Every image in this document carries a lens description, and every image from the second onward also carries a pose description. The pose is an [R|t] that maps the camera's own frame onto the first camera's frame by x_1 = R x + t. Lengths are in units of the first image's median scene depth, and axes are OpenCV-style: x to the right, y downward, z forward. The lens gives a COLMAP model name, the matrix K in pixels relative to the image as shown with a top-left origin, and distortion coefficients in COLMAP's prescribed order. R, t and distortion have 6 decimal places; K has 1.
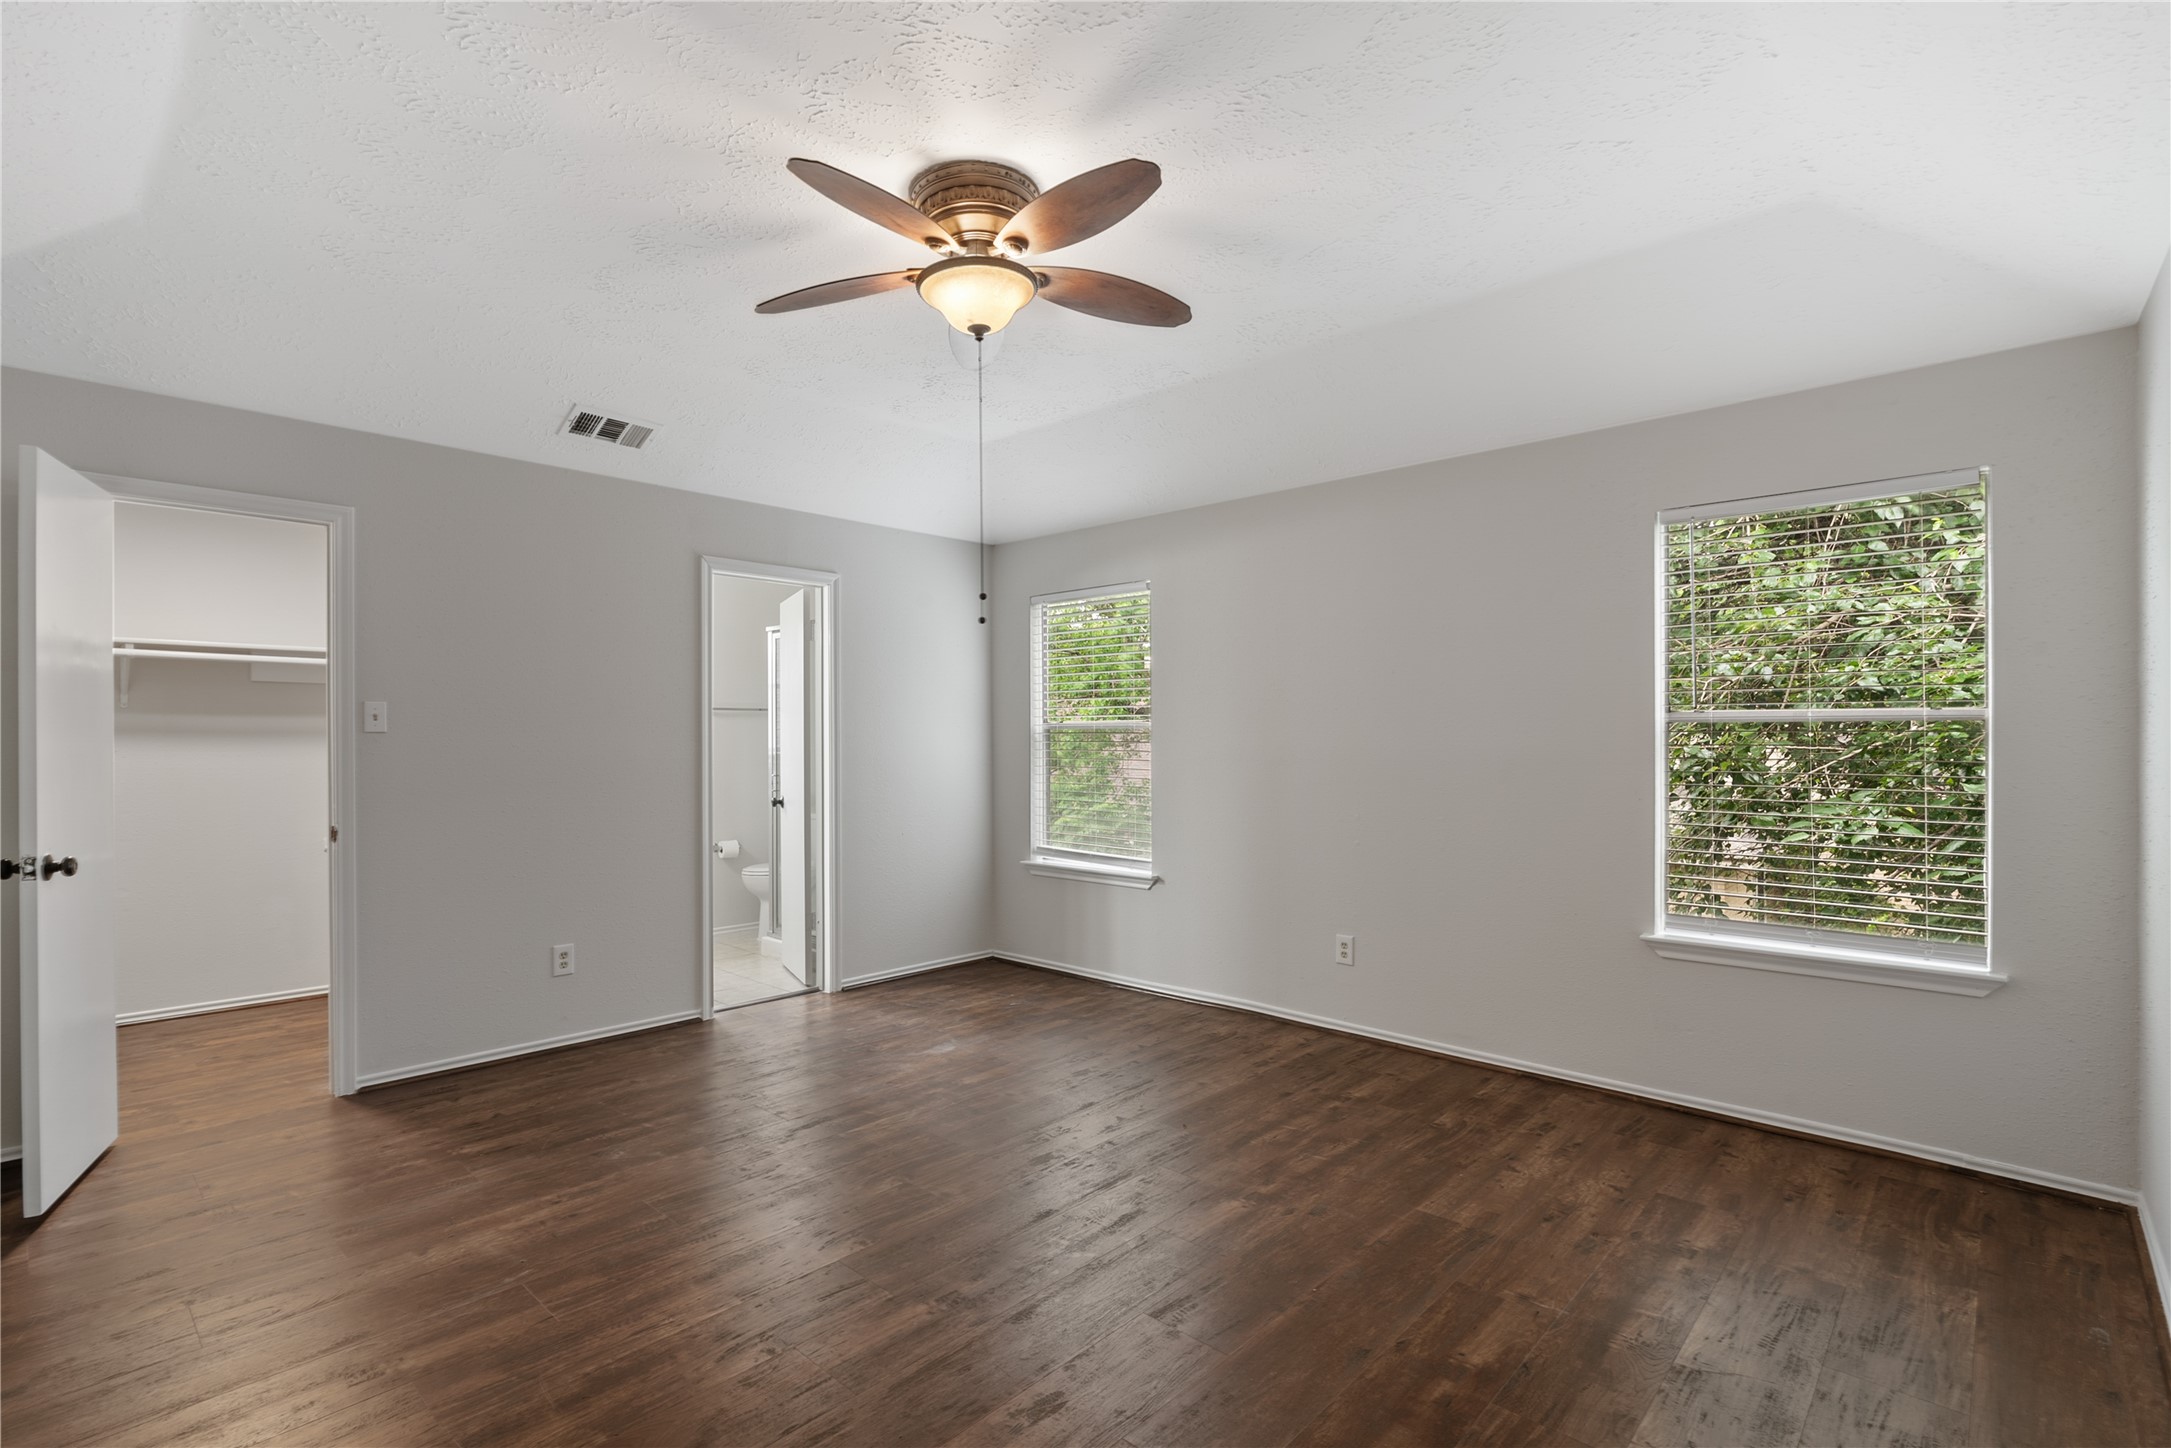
lens RADIAL K [[1010.5, 0, 1097.6], [0, 1010.5, 732.4], [0, 0, 1]] dist [-0.002190, -0.000640]
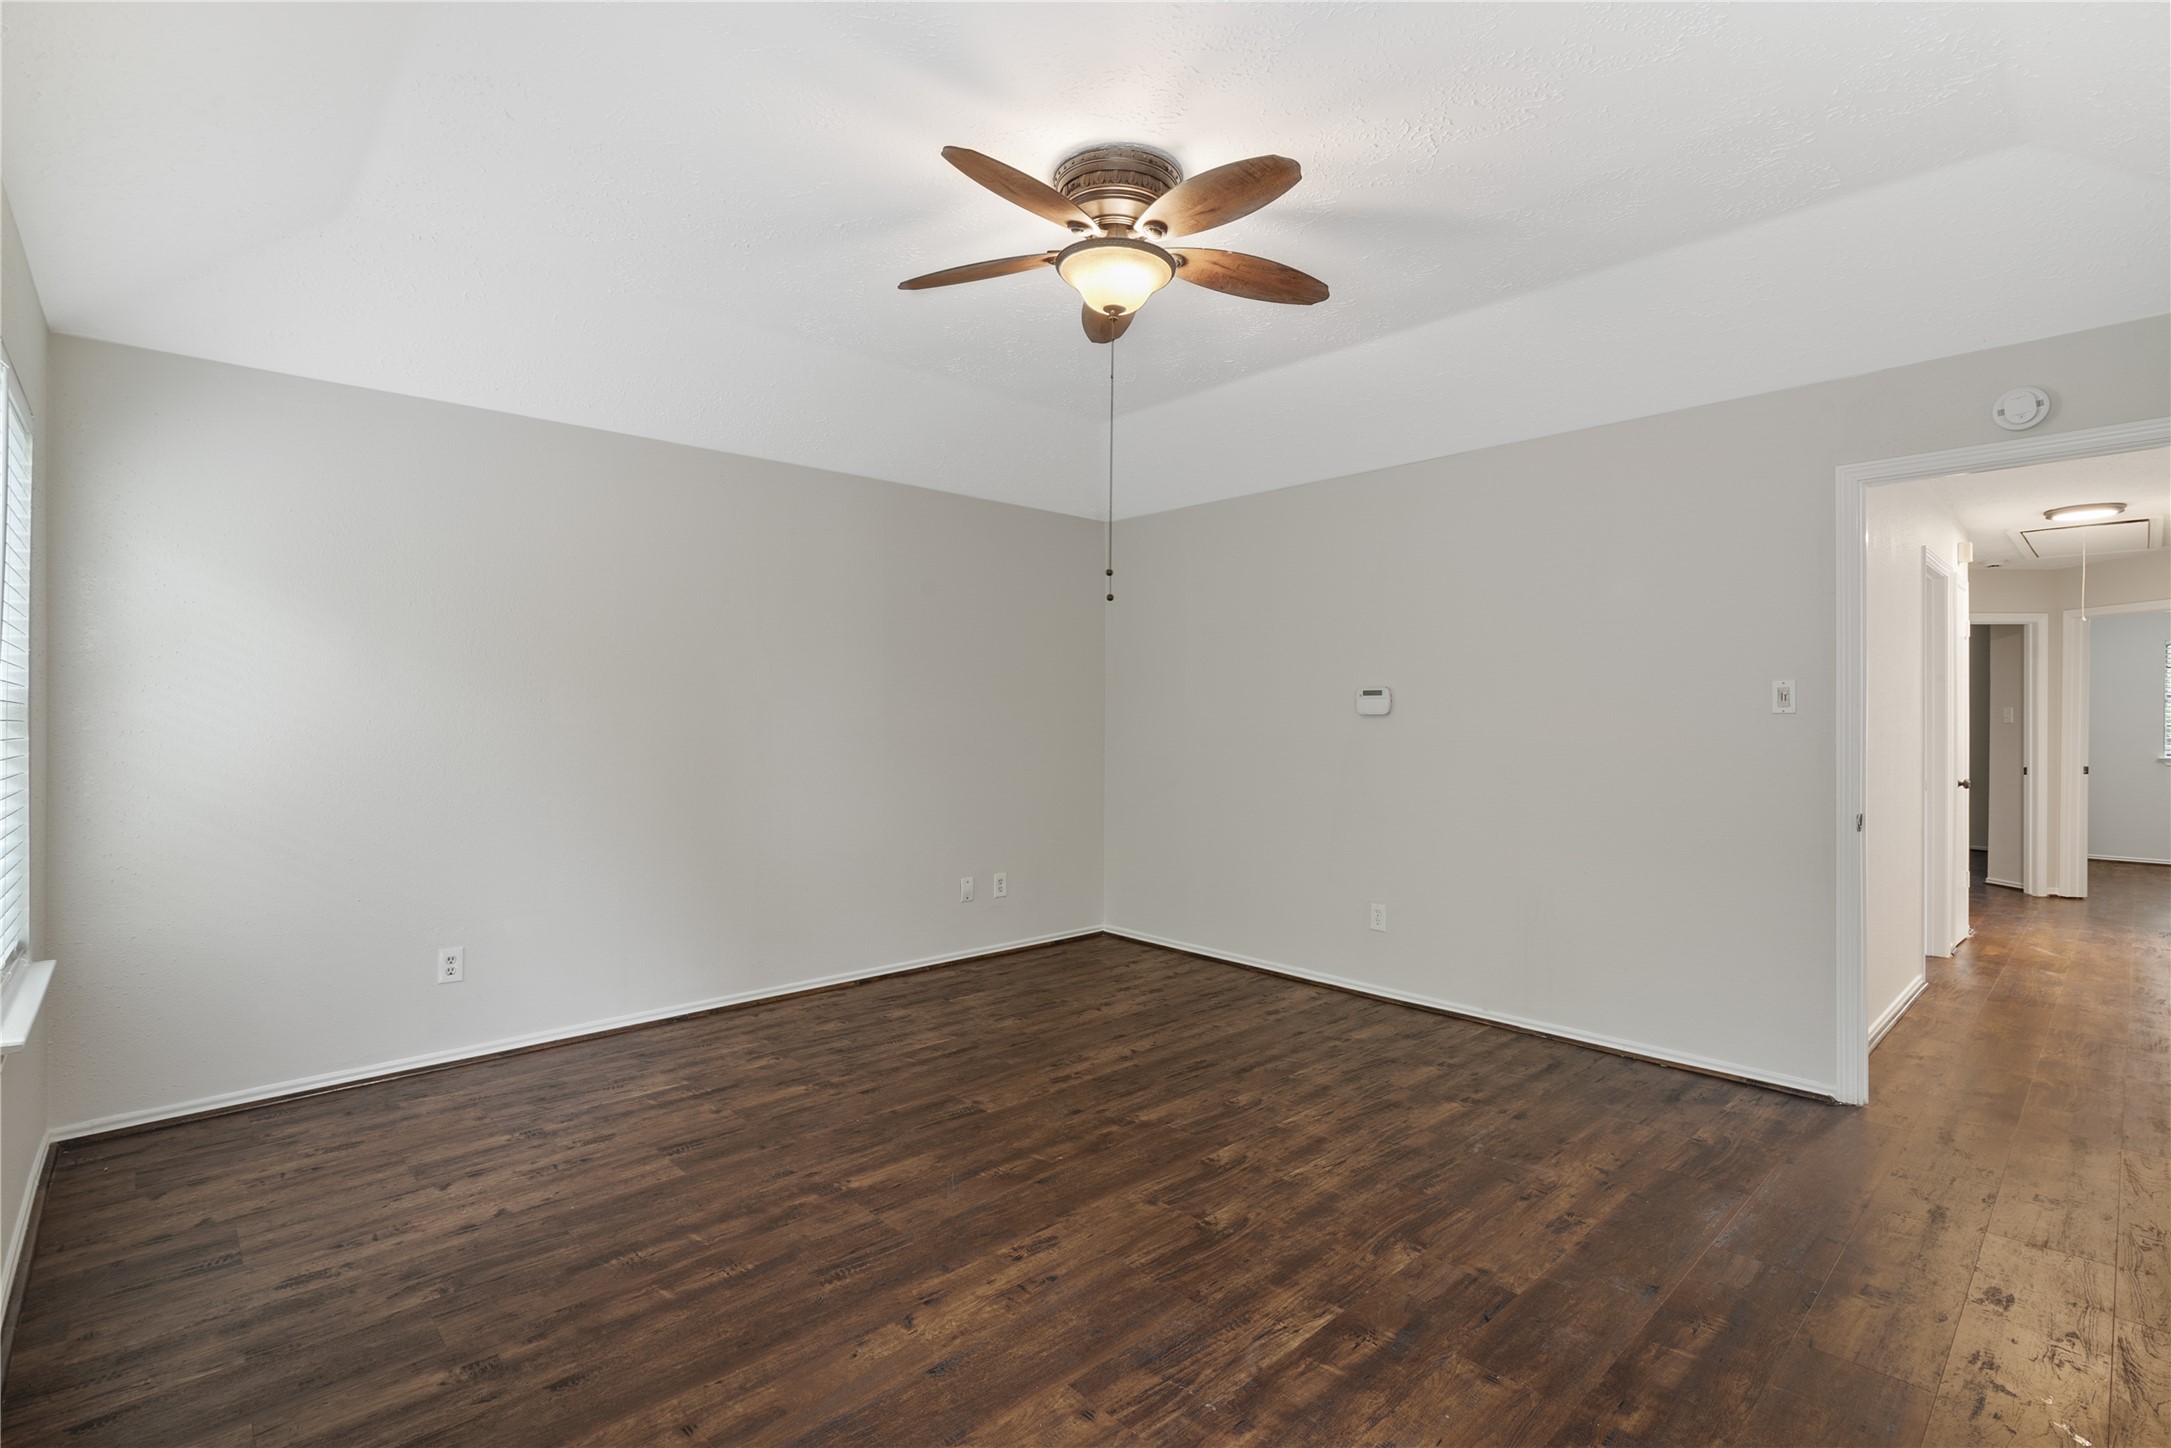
lens RADIAL K [[1010.5, 0, 1097.6], [0, 1010.5, 732.4], [0, 0, 1]] dist [-0.002190, -0.000640]
pose [[-0.997674, -0.002105, 0.068139, -0.165757], [-0.001364, 0.999940, 0.010908, 0.014043], [-0.068158, 0.010790, -0.997616, 1.955846]]
